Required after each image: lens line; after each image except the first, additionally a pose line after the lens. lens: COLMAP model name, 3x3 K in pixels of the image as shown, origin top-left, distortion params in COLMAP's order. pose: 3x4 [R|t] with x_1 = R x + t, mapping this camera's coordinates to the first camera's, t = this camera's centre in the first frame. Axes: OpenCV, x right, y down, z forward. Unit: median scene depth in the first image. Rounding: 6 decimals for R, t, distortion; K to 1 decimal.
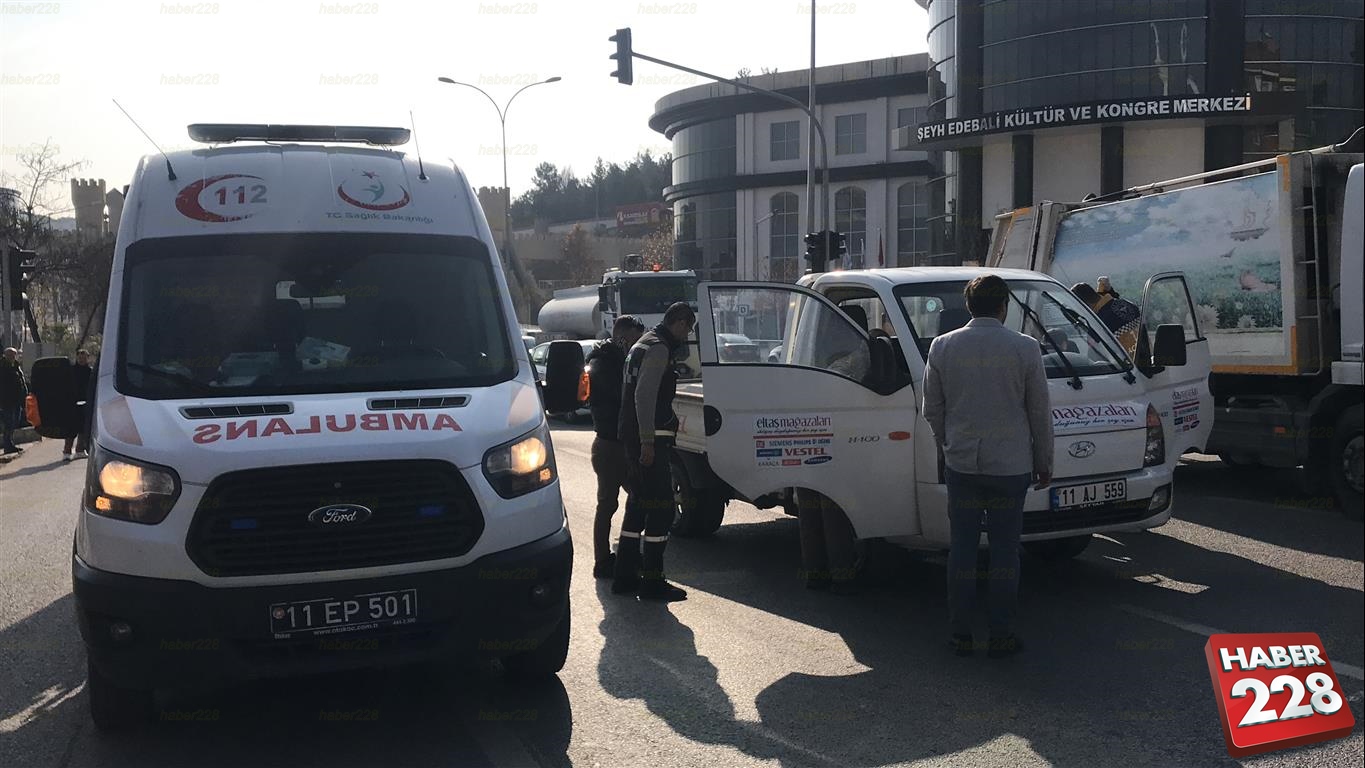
lens RADIAL K [[1344.7, 0, 681.9], [0, 1344.7, 379.5], [0, 0, 1]] dist [0.024579, 0.000000]
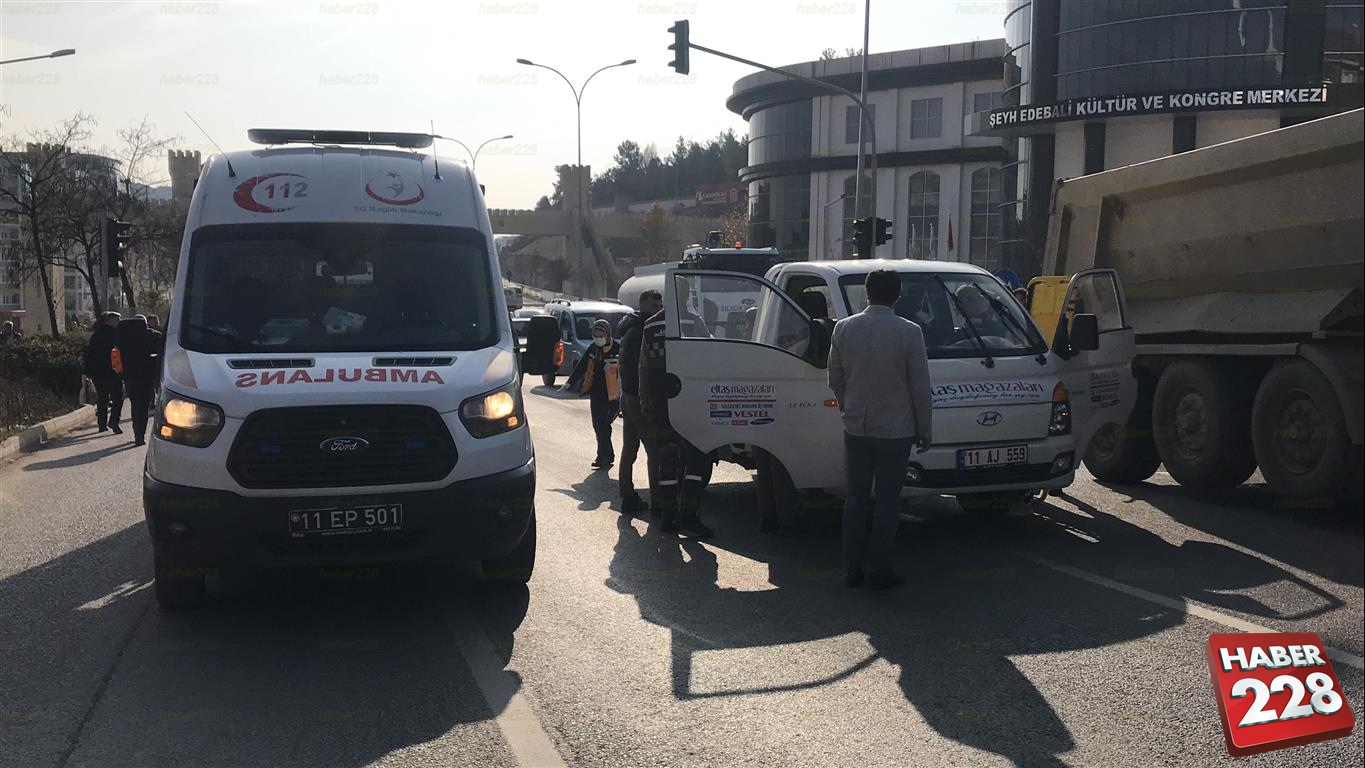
lens RADIAL K [[1344.7, 0, 685.7], [0, 1344.7, 380.0], [0, 0, 1]] dist [0.024579, 0.000000]
pose [[0.998071, 0.026324, -0.056222, 0.070861], [-0.025433, 0.999540, 0.016506, 0.003955], [0.056631, -0.015045, 0.998282, -0.134056]]
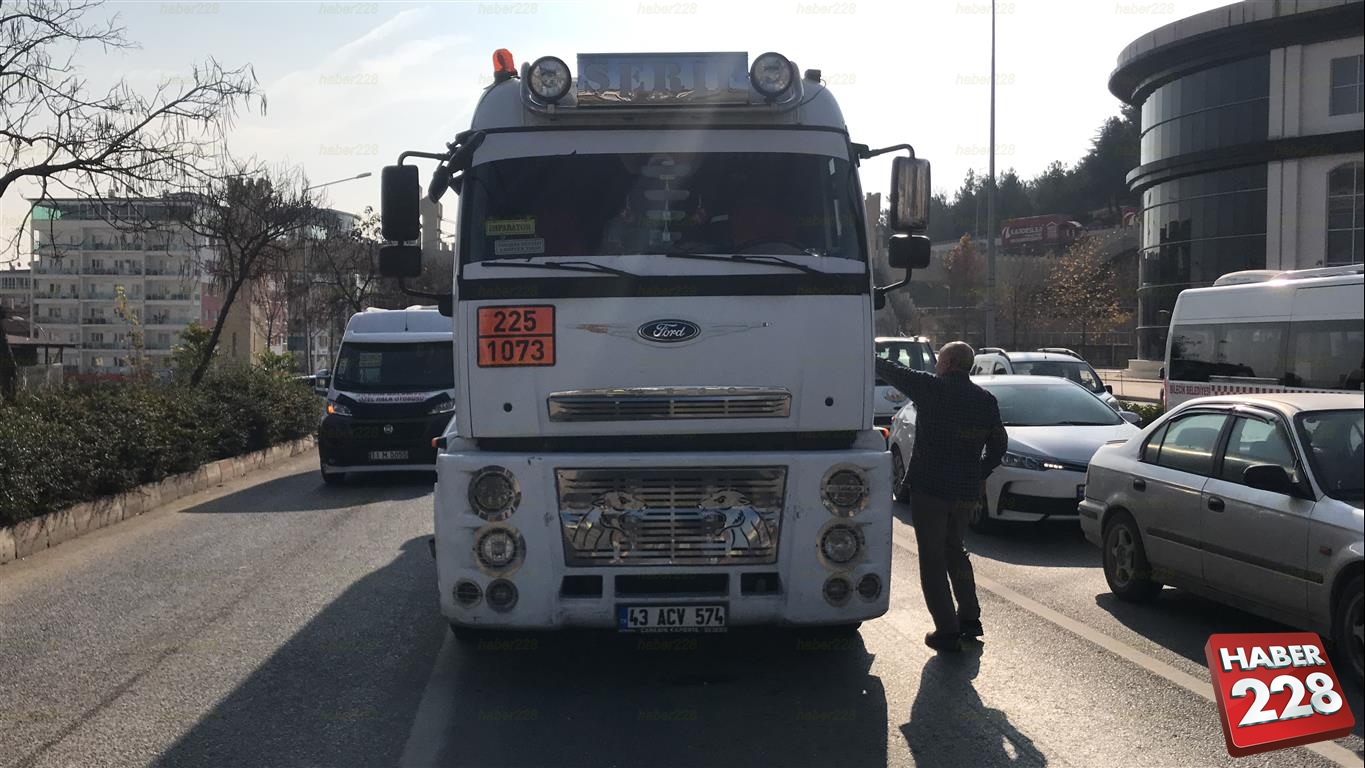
lens RADIAL K [[1344.7, 0, 686.9], [0, 1344.7, 382.2], [0, 0, 1]] dist [0.024579, 0.000000]
pose [[0.973157, 0.025752, -0.228696, -0.756199], [-0.032074, 0.999198, -0.023967, -0.058233], [0.227895, 0.030659, 0.973203, 2.581610]]
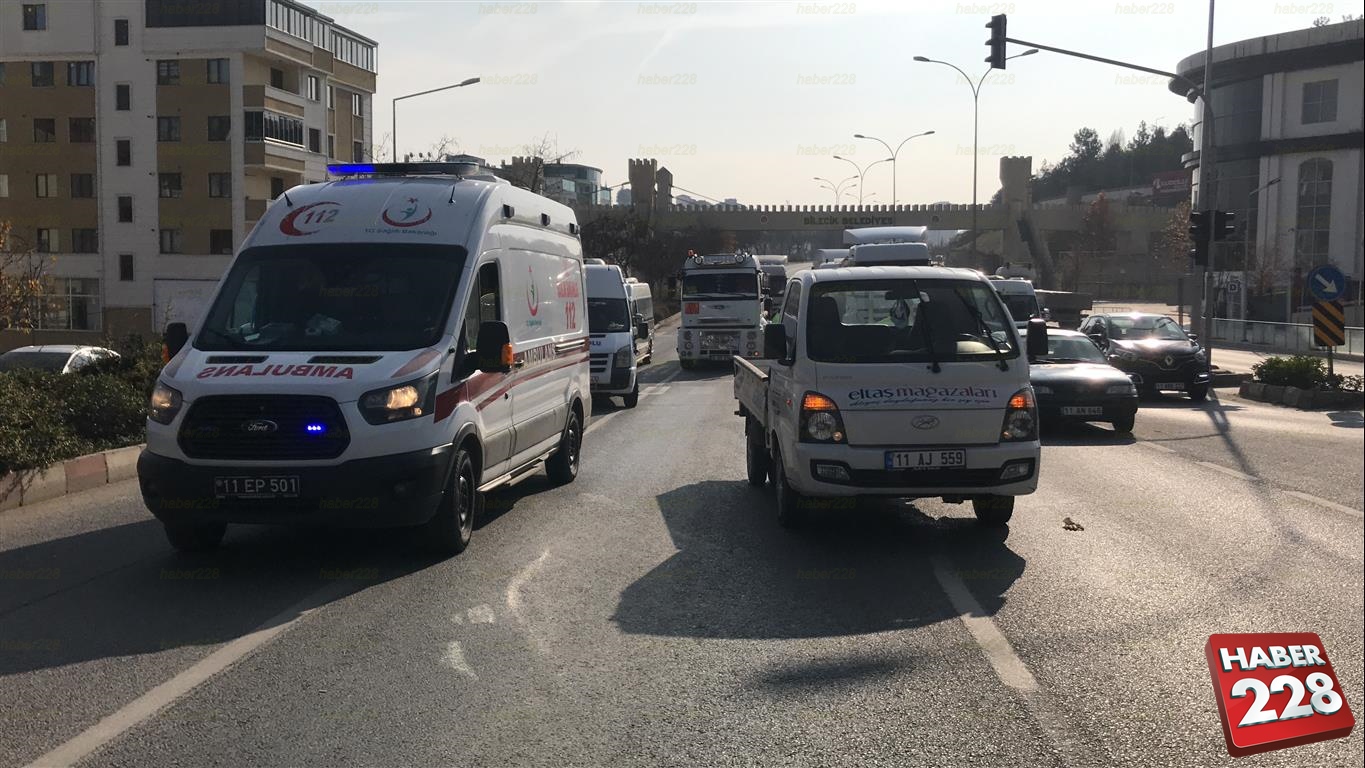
lens RADIAL K [[1344.7, 0, 685.5], [0, 1344.7, 380.6], [0, 0, 1]] dist [0.024579, 0.000000]
pose [[0.920270, 0.045605, -0.388618, 0.408379], [-0.036187, 0.998848, 0.031526, -0.011463], [0.389608, -0.014950, 0.920860, -0.138932]]
